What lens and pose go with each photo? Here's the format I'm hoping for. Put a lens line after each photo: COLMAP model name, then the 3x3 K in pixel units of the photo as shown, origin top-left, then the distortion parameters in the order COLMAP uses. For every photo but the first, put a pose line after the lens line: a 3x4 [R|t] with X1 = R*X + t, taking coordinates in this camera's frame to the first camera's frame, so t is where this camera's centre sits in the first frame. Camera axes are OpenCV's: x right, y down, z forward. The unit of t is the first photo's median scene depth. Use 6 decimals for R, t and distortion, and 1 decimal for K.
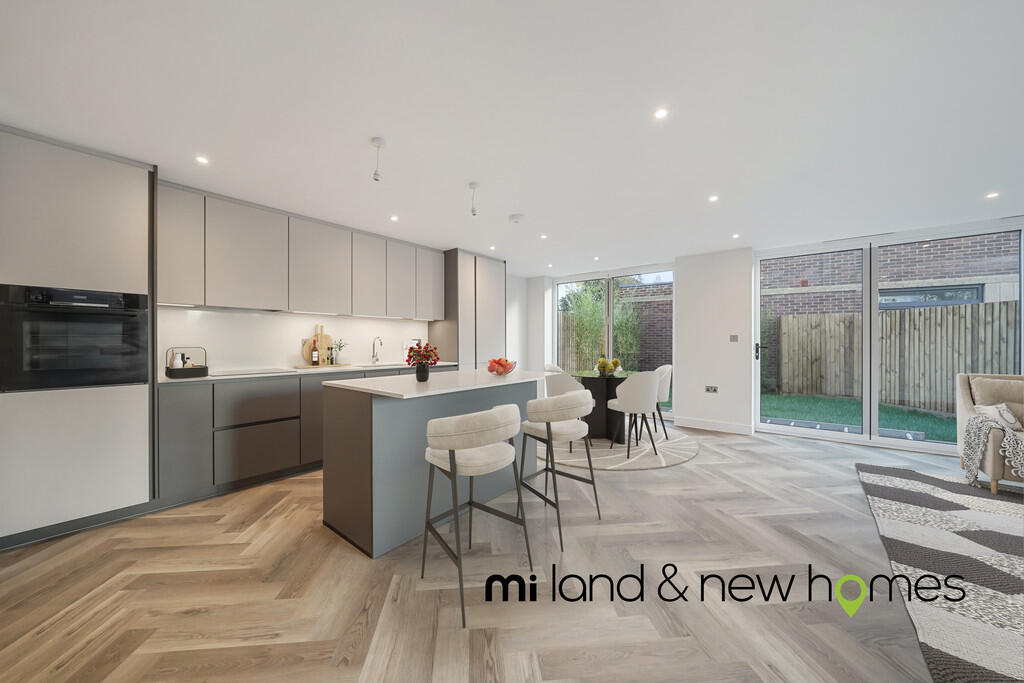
lens RADIAL K [[355.4, 0, 510.2], [0, 355.4, 344.6], [0, 0, 1]] dist [0.001339, 0.000003]
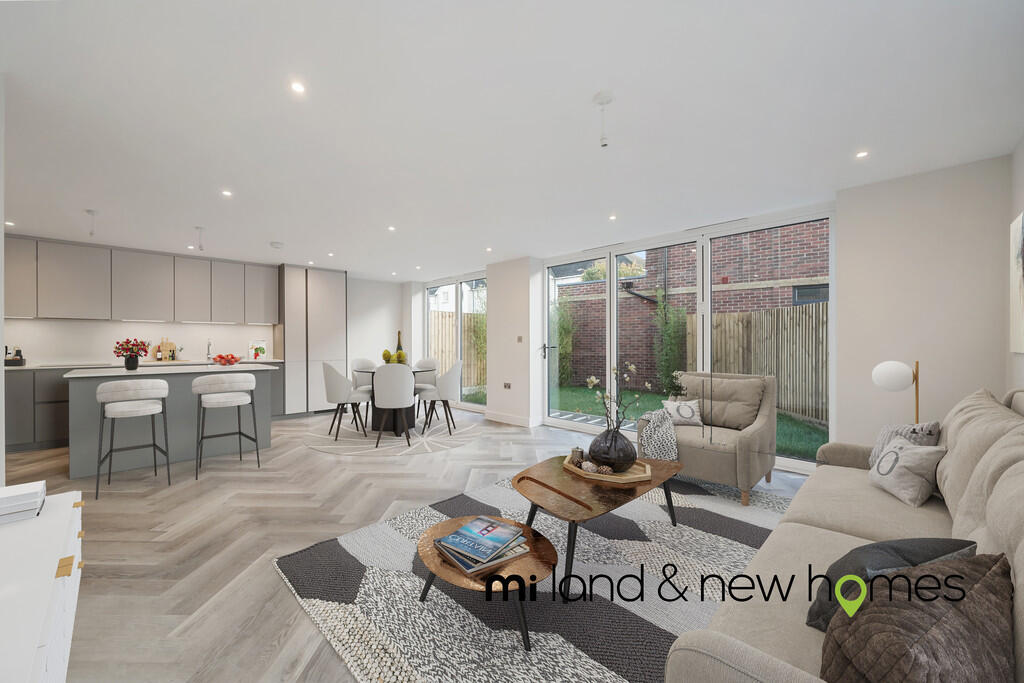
lens RADIAL K [[385.5, 0, 512.0], [0, 385.5, 340.3], [0, 0, 1]] dist [0.001092, -0.000080]
pose [[0.992043, -0.000877, -0.125894, 0.743708], [-0.000424, 0.999947, -0.010307, -0.002471], [0.125896, 0.010278, 0.991990, -0.176360]]
